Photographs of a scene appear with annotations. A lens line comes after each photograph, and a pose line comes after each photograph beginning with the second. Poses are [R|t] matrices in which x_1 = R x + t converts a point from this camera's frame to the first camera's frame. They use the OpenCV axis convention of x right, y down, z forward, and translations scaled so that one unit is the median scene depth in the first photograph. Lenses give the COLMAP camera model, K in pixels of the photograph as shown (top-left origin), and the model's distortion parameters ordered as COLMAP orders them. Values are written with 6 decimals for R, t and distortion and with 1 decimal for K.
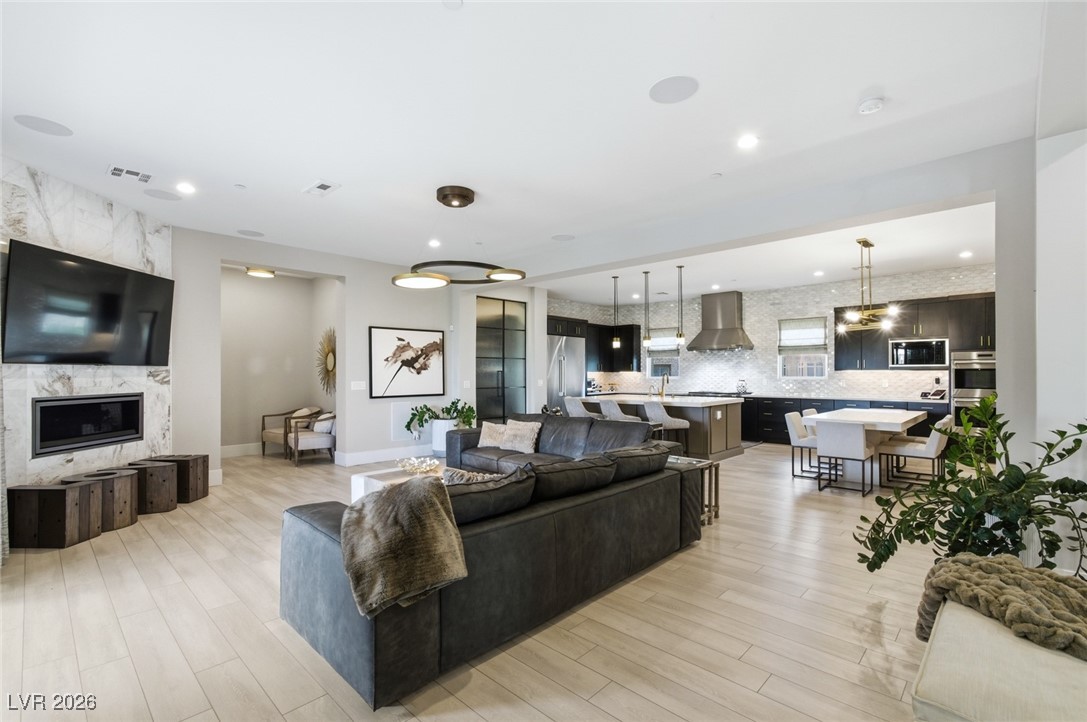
lens RADIAL K [[487.8, 0, 535.5], [0, 487.8, 372.0], [0, 0, 1]] dist [0.008899, -0.000810]
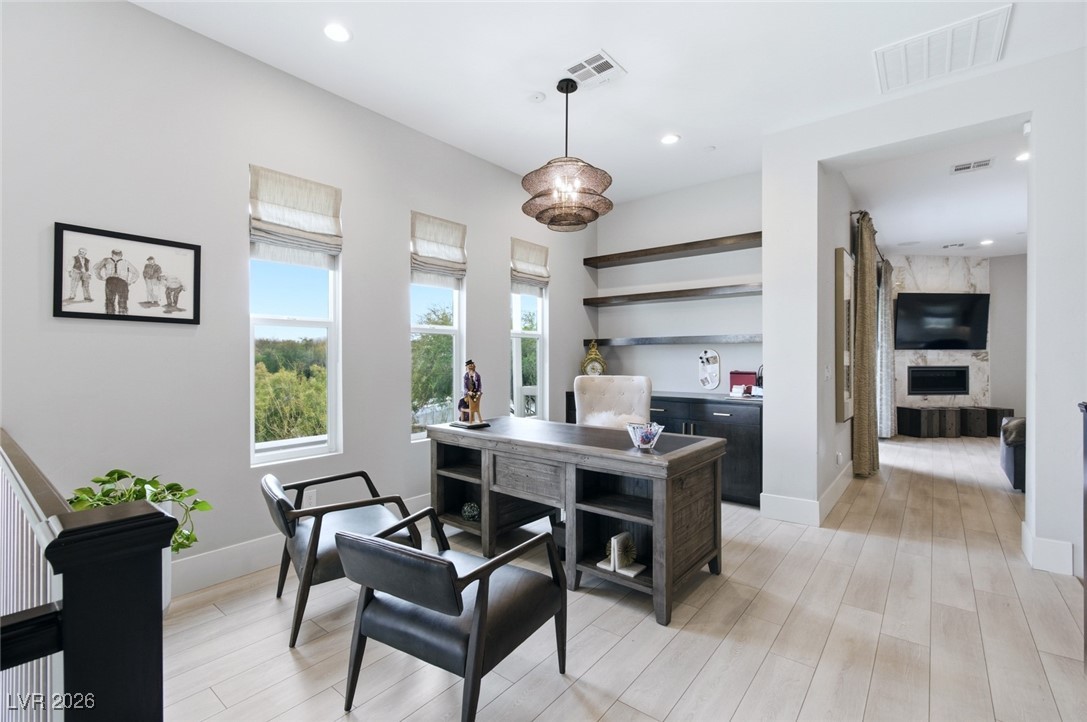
lens RADIAL K [[487.8, 0, 541.4], [0, 487.8, 357.2], [0, 0, 1]] dist [0.008899, -0.000810]
pose [[0.098887, -0.004878, -0.995087, 0.661988], [0.001938, 0.999987, -0.004710, 0.017084], [0.995097, -0.001463, 0.098895, -0.558067]]
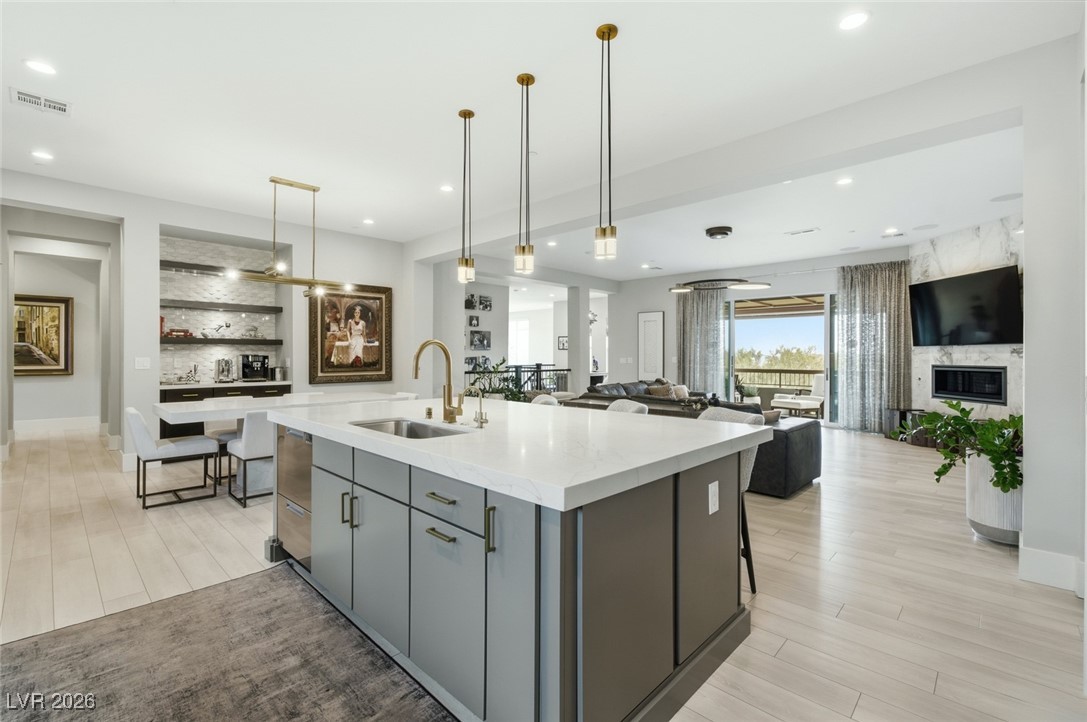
lens RADIAL K [[487.8, 0, 541.3], [0, 487.8, 355.8], [0, 0, 1]] dist [0.008899, -0.000810]
pose [[-0.999962, -0.004937, -0.007147, 0.328221], [-0.004931, 0.999988, -0.000816, 0.021731], [0.007151, -0.000781, -0.999974, 2.103390]]
